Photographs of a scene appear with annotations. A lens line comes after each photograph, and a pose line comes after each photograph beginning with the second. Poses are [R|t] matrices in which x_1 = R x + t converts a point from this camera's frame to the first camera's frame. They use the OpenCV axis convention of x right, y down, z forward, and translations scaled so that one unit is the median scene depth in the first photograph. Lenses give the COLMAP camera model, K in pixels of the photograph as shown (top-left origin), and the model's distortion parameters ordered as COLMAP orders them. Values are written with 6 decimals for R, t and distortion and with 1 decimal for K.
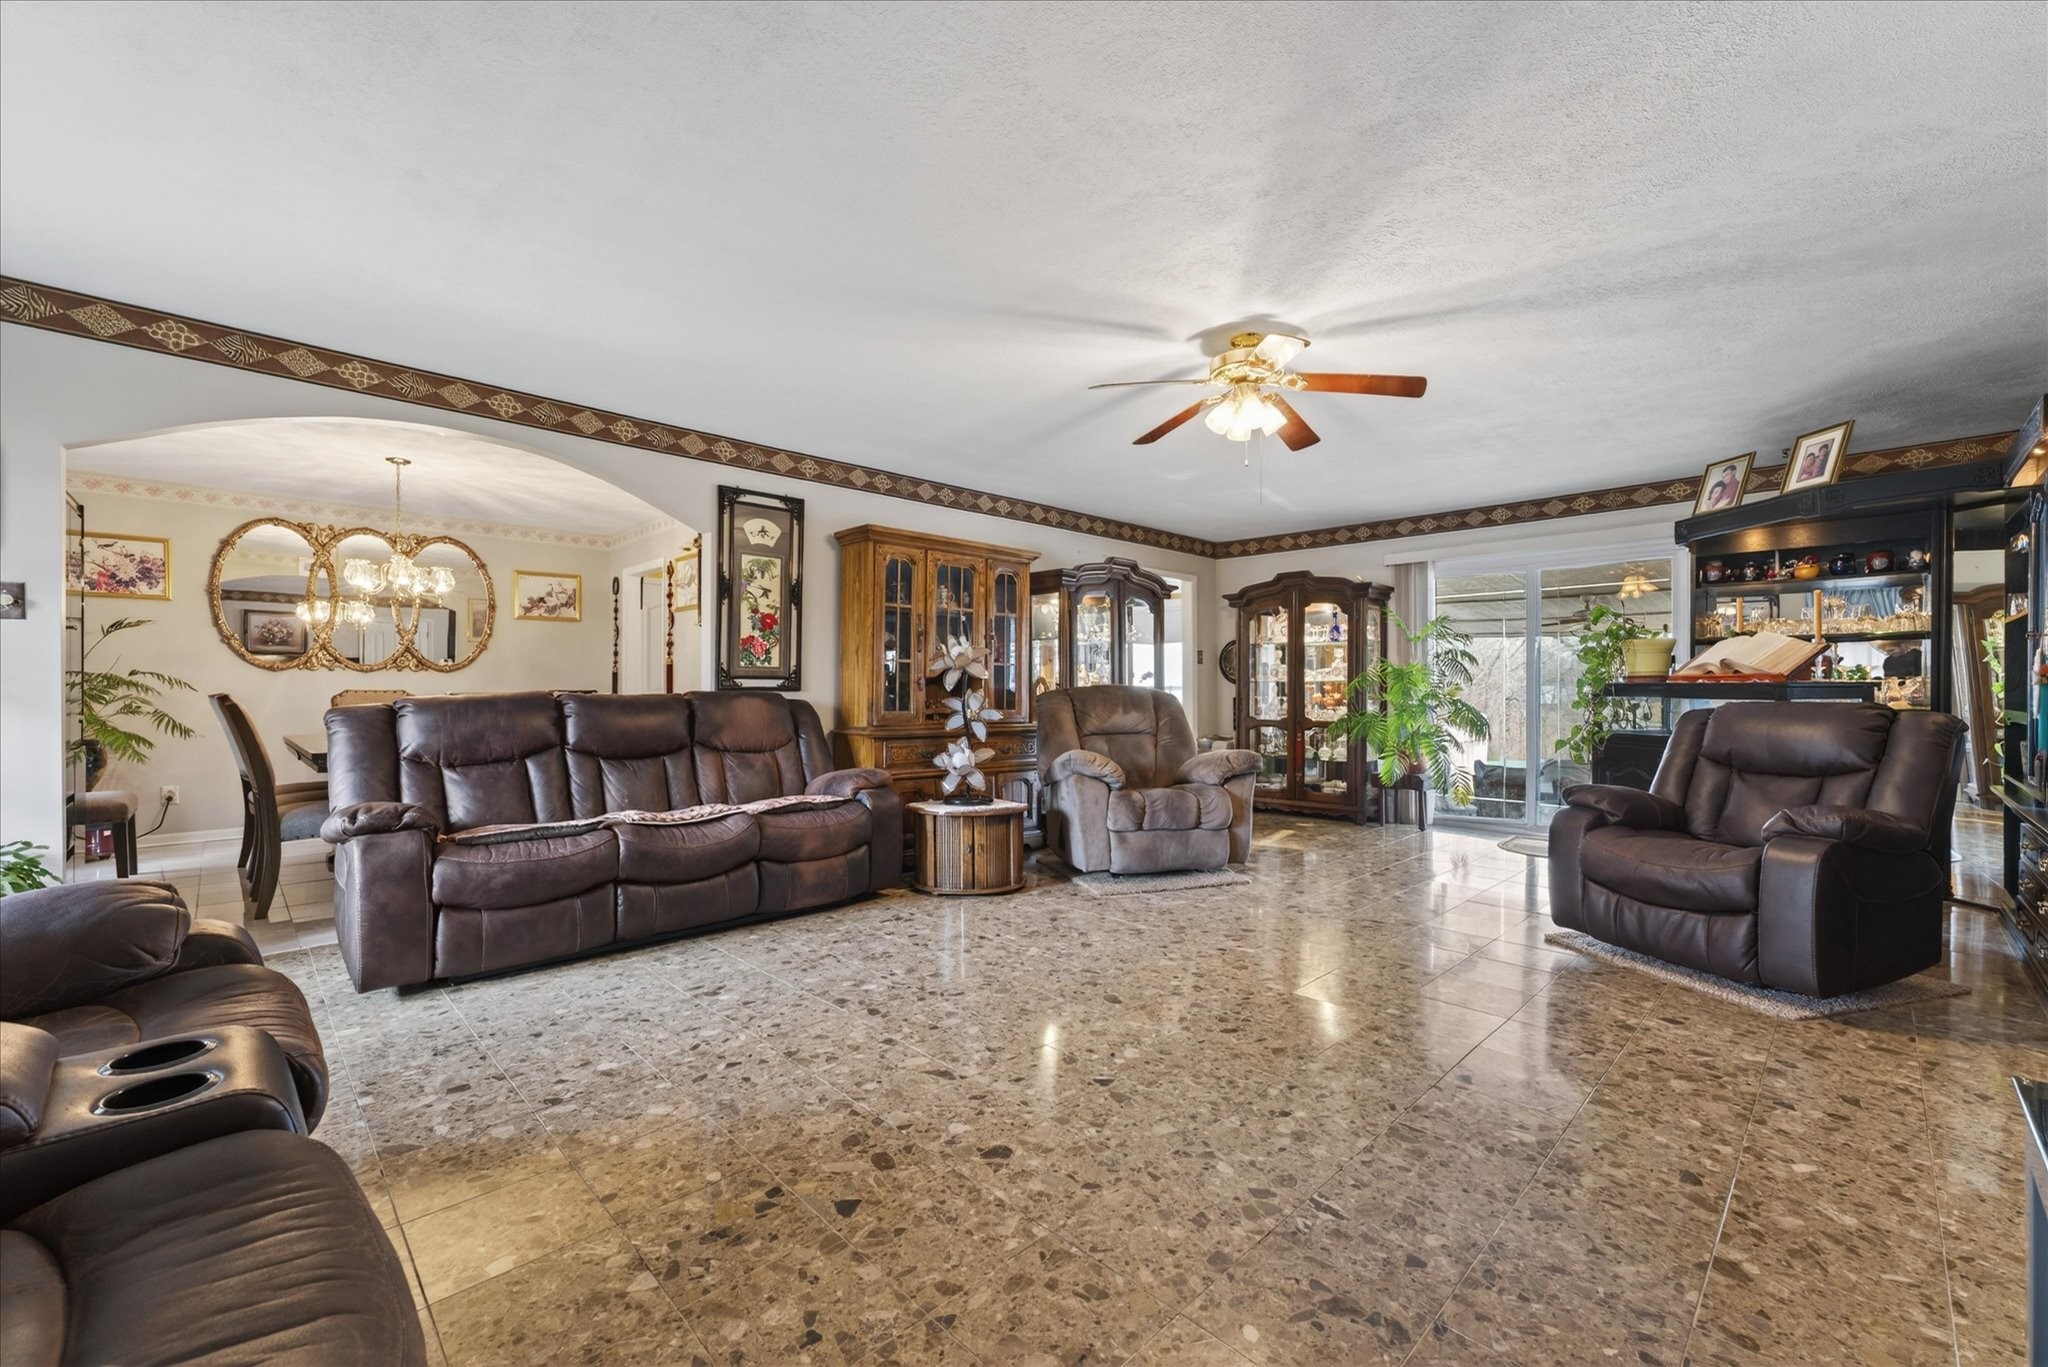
lens RADIAL K [[831.4, 0, 1016.4], [0, 831.4, 678.2], [0, 0, 1]] dist [-0.014367, 0.005892]
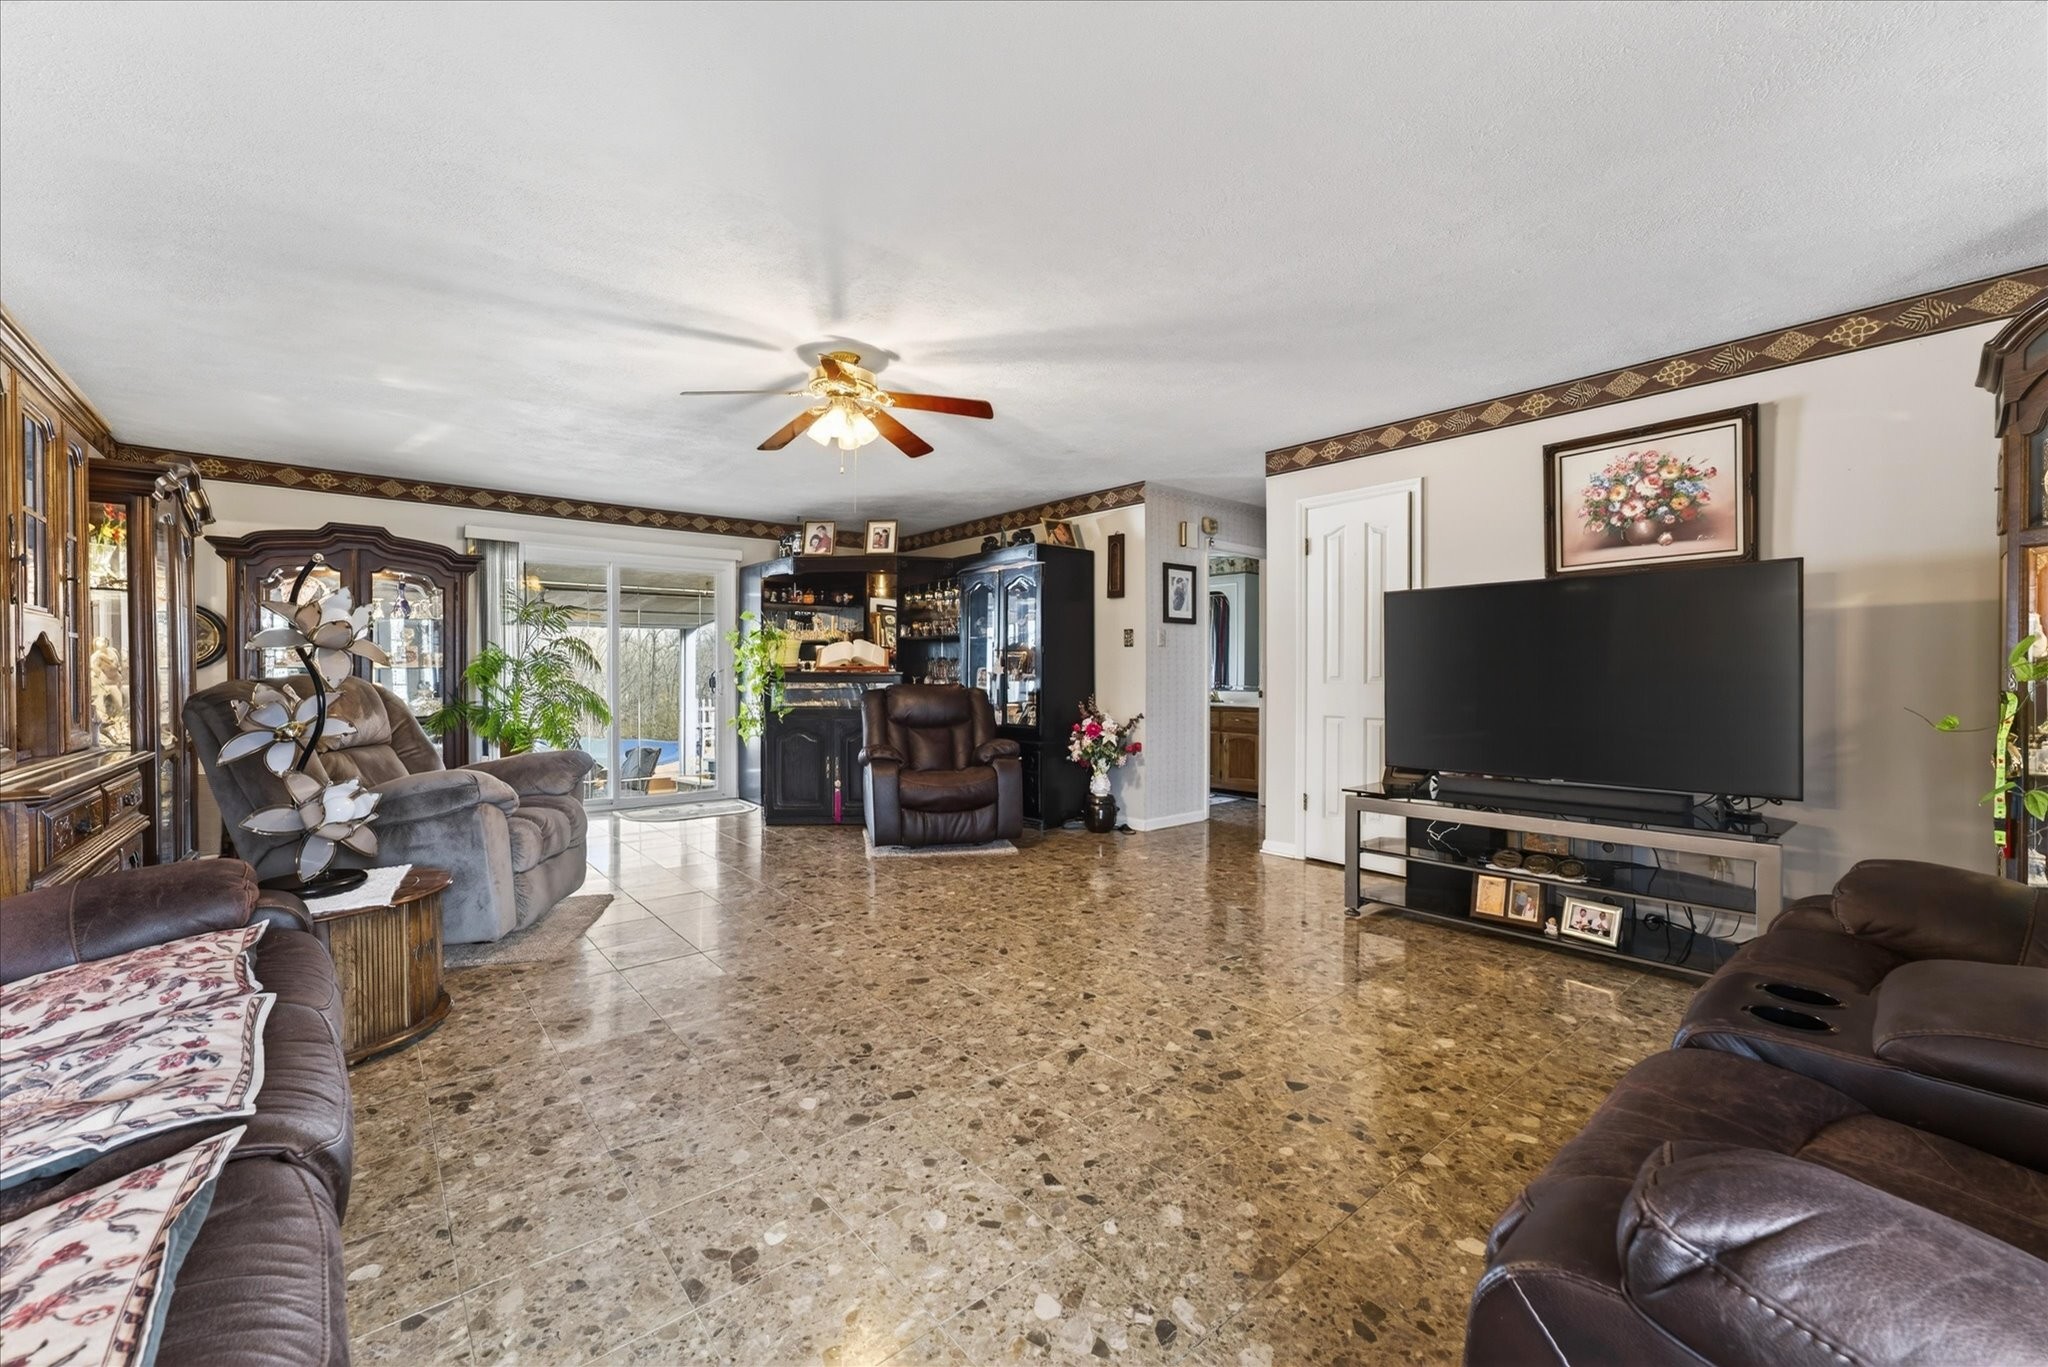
lens RADIAL K [[831.4, 0, 1021.0], [0, 831.4, 667.7], [0, 0, 1]] dist [-0.014367, 0.005892]
pose [[0.066250, 0.003660, 0.997796, -0.906778], [-0.015289, 0.999880, -0.002653, -0.004701], [-0.997686, -0.015079, 0.066298, 0.802054]]
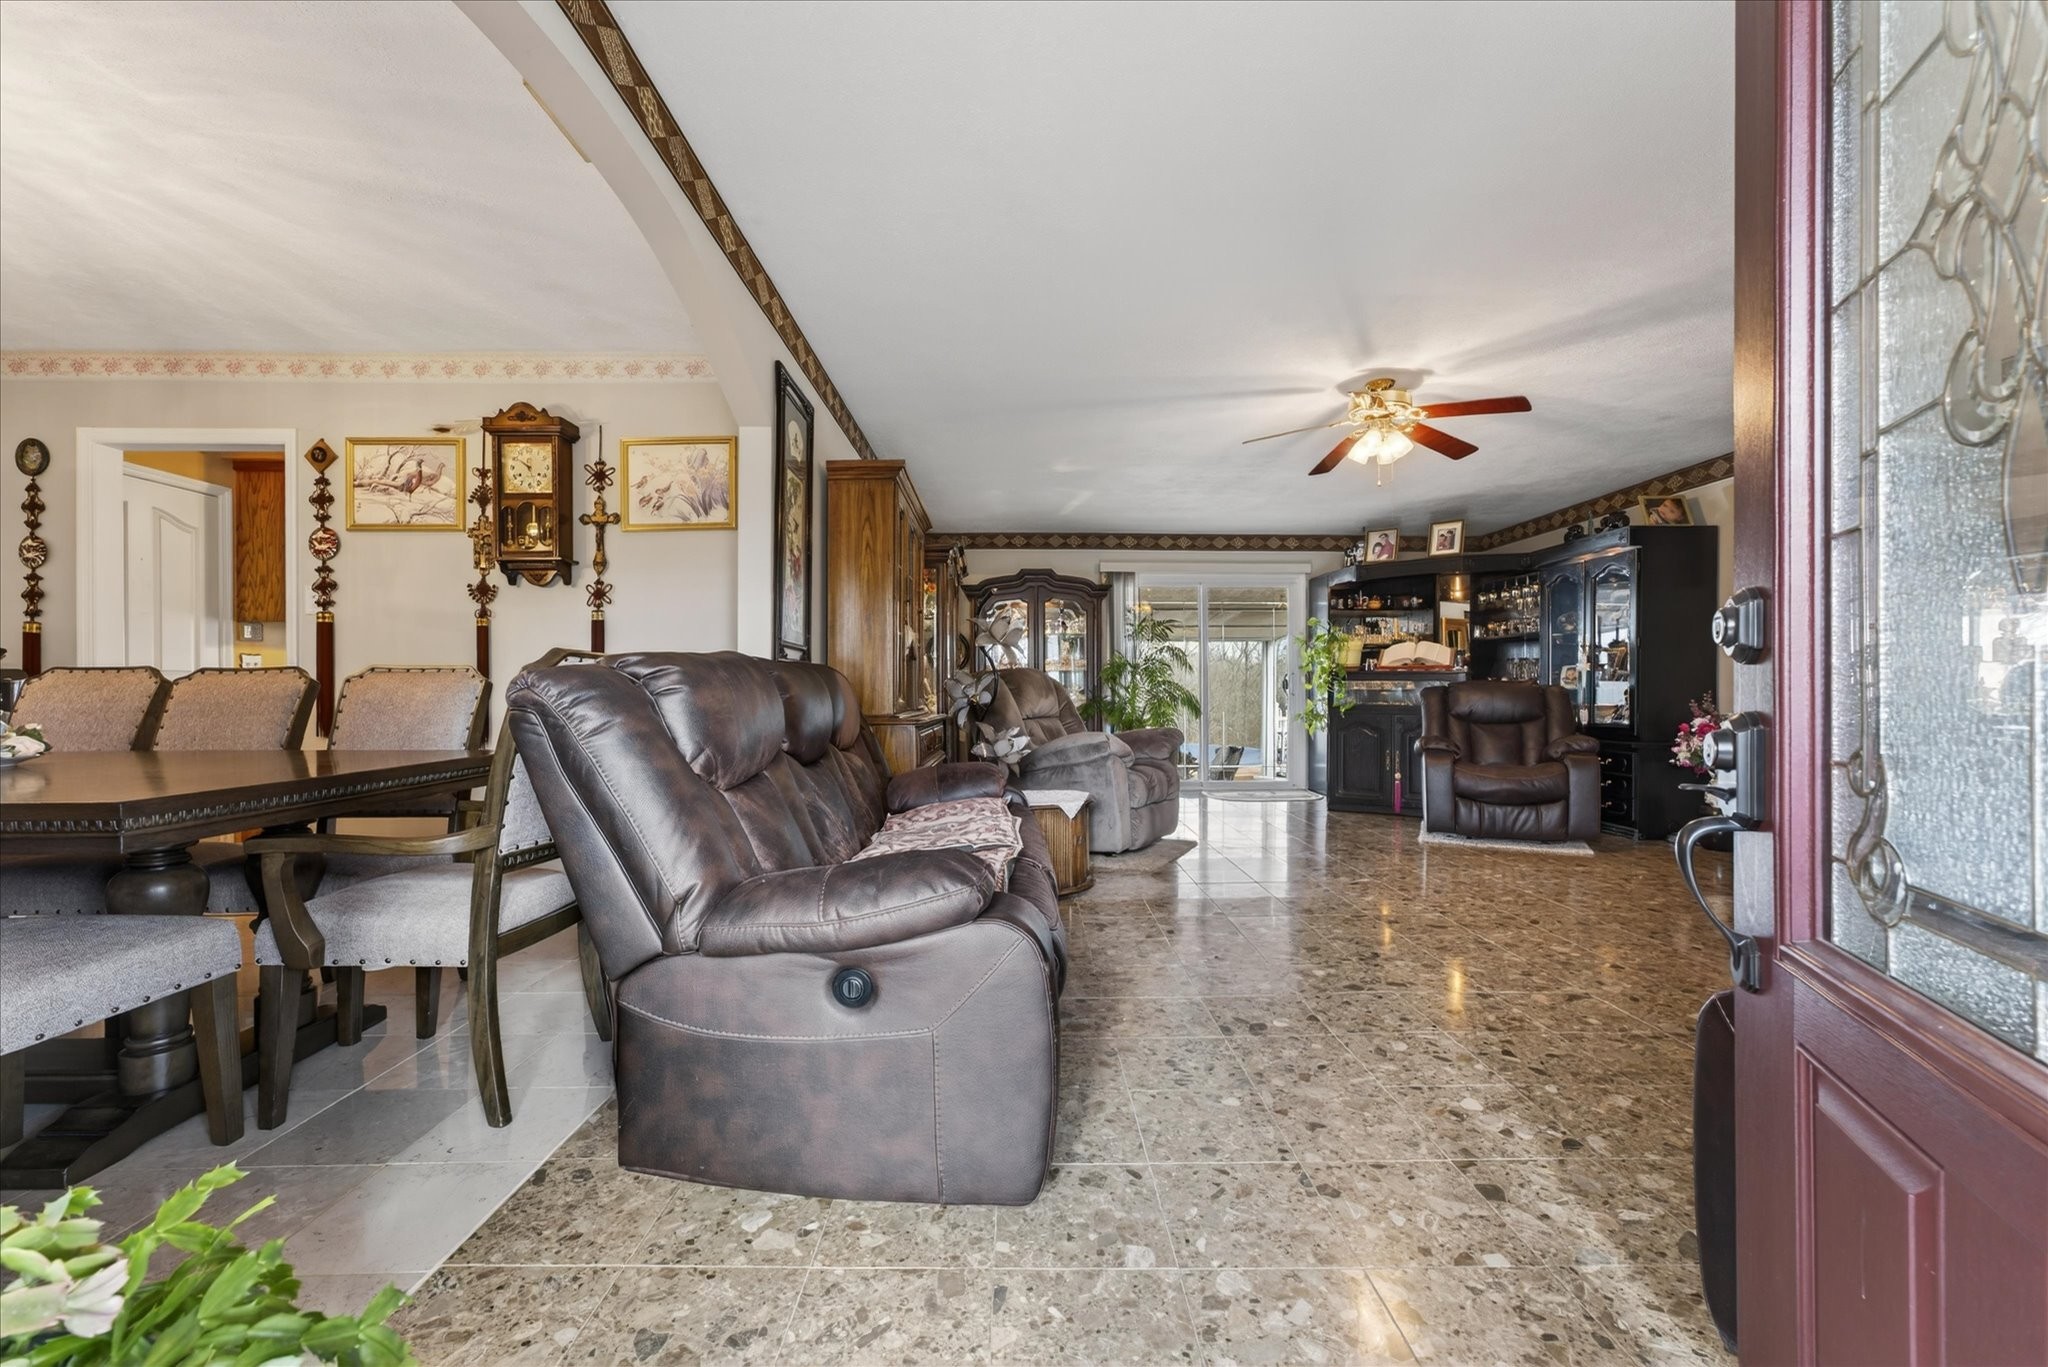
lens RADIAL K [[831.4, 0, 1012.9], [0, 831.4, 684.7], [0, 0, 1]] dist [-0.014367, 0.005892]
pose [[0.689538, 0.004611, 0.724234, -1.141007], [-0.012897, 0.999899, 0.005913, 0.044832], [-0.724134, -0.013417, 0.689529, 0.626748]]
